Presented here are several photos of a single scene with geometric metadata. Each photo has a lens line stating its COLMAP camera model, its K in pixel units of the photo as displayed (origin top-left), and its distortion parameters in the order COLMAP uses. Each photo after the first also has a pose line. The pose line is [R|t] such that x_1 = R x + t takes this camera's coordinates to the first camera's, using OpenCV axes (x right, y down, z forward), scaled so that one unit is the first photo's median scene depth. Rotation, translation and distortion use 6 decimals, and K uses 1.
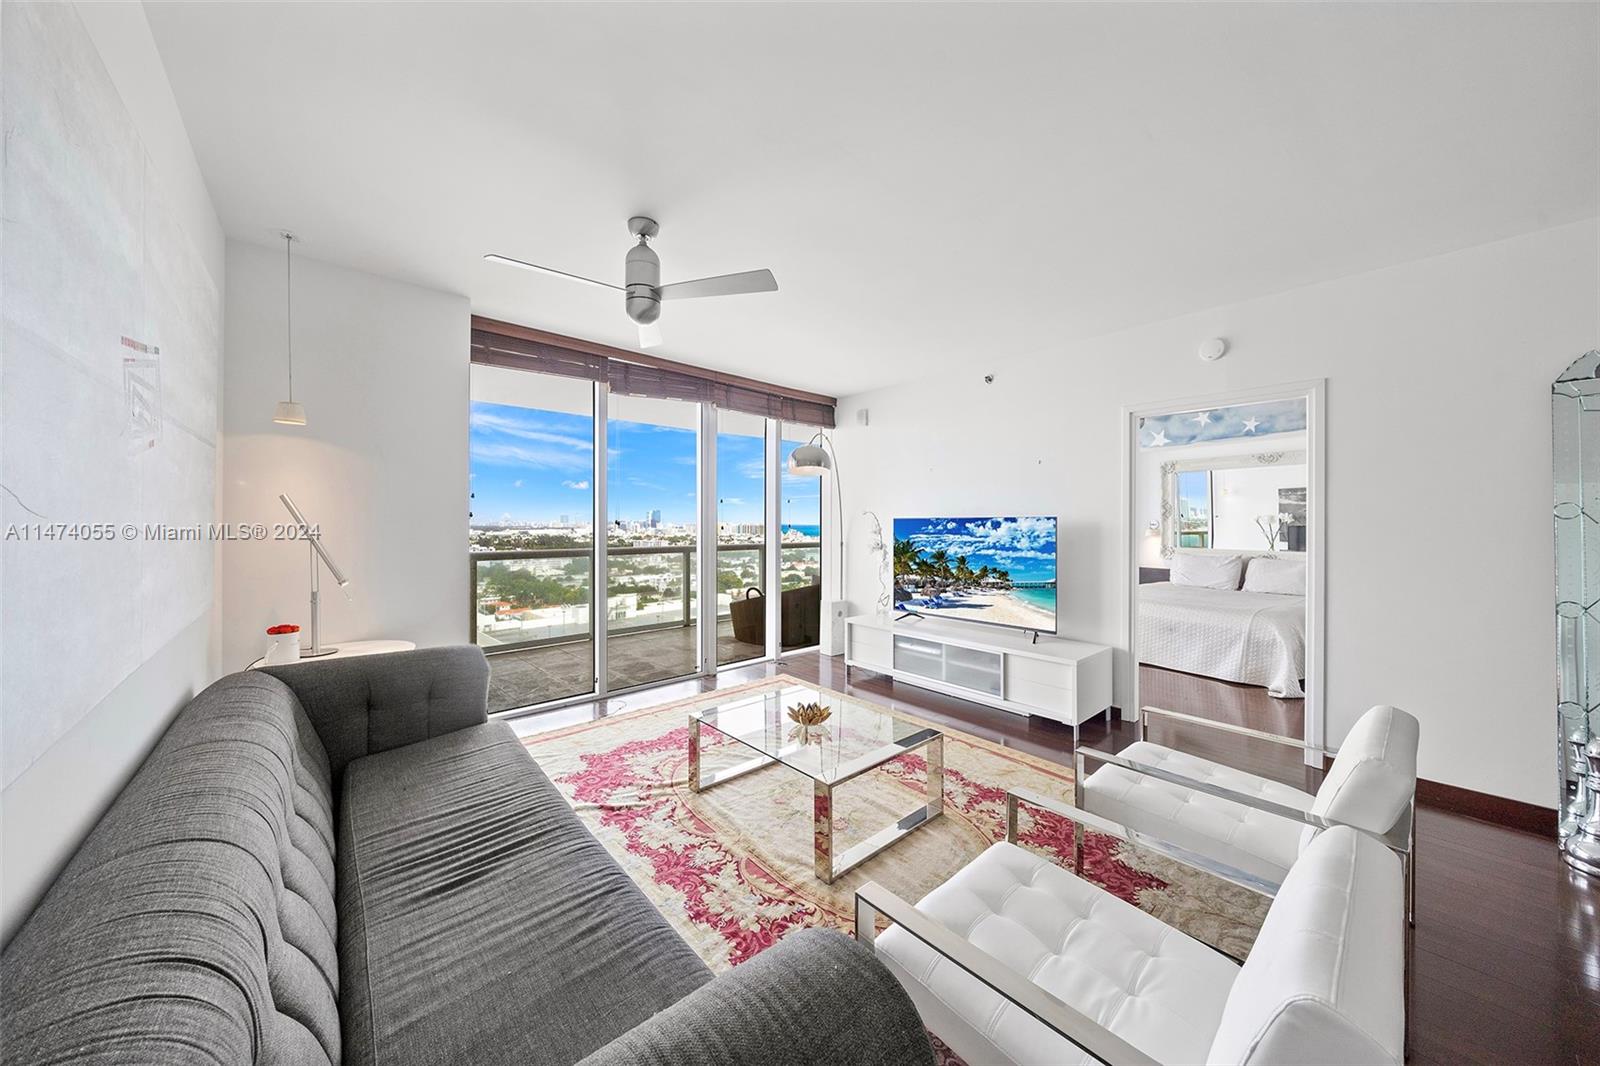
lens RADIAL K [[550.9, 0, 801.1], [0, 550.9, 522.5], [0, 0, 1]] dist [0.000653, -0.000865]
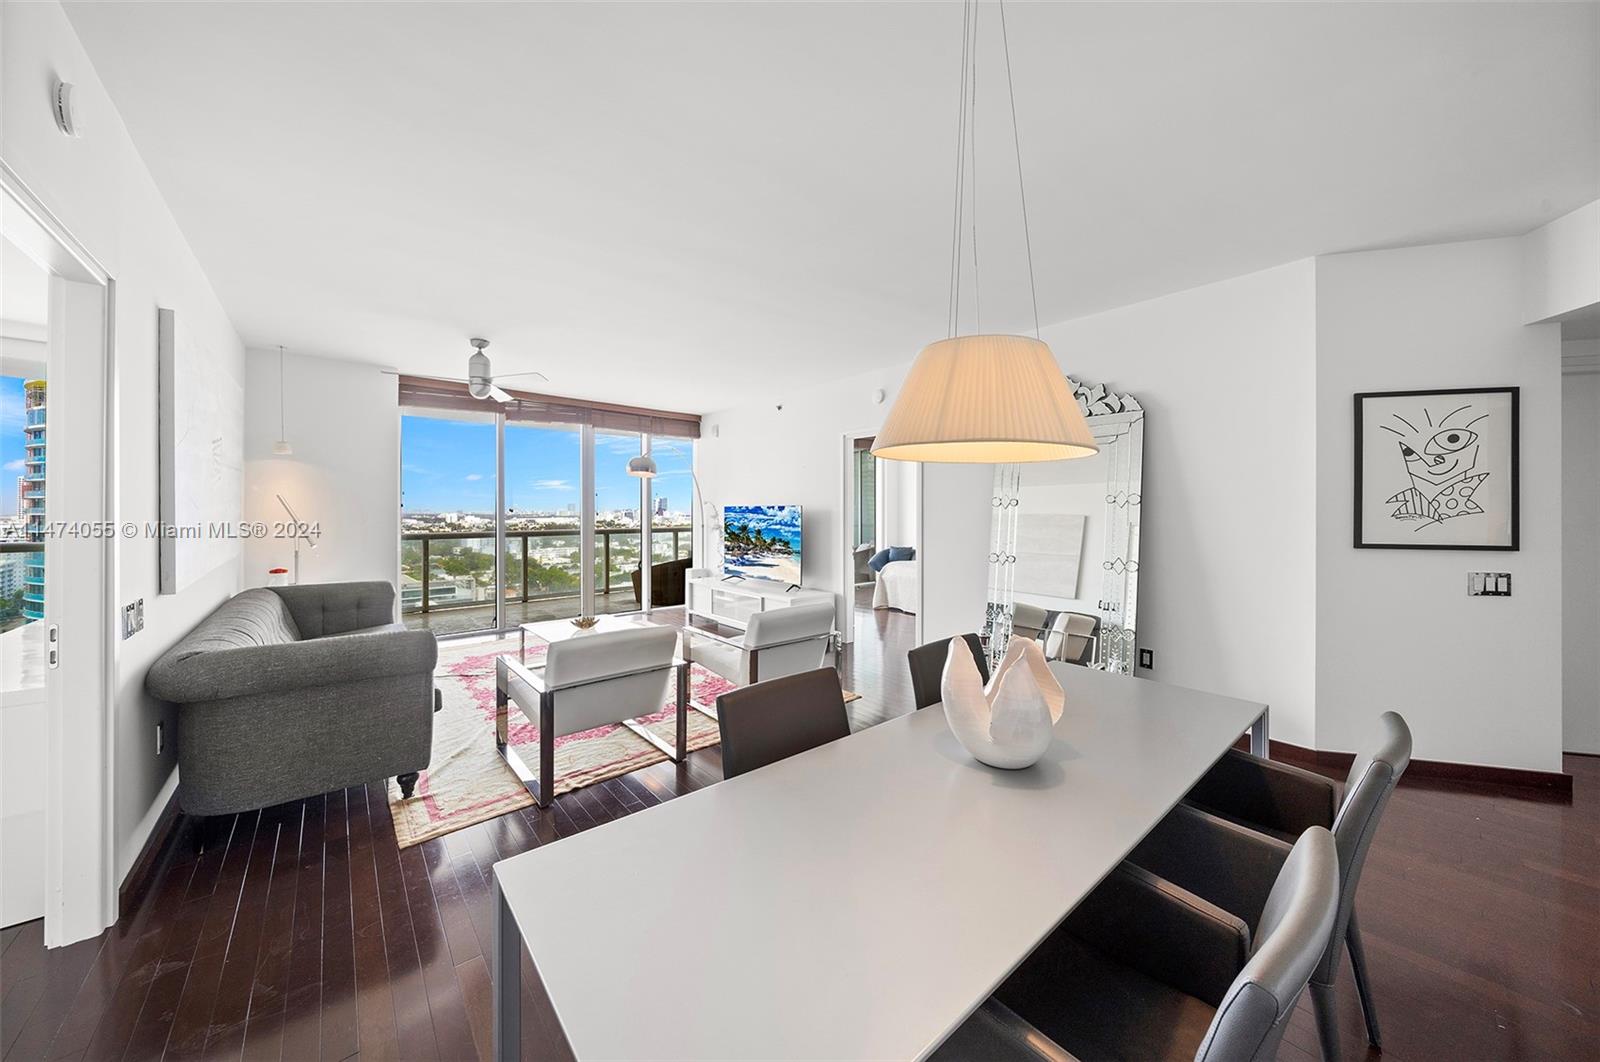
lens RADIAL K [[550.9, 0, 809.3], [0, 550.9, 512.7], [0, 0, 1]] dist [0.000653, -0.000865]
pose [[0.999994, -0.003426, 0.001027, 0.364266], [0.003421, 0.999983, 0.004682, 0.002816], [-0.001043, -0.004678, 0.999989, -0.368290]]
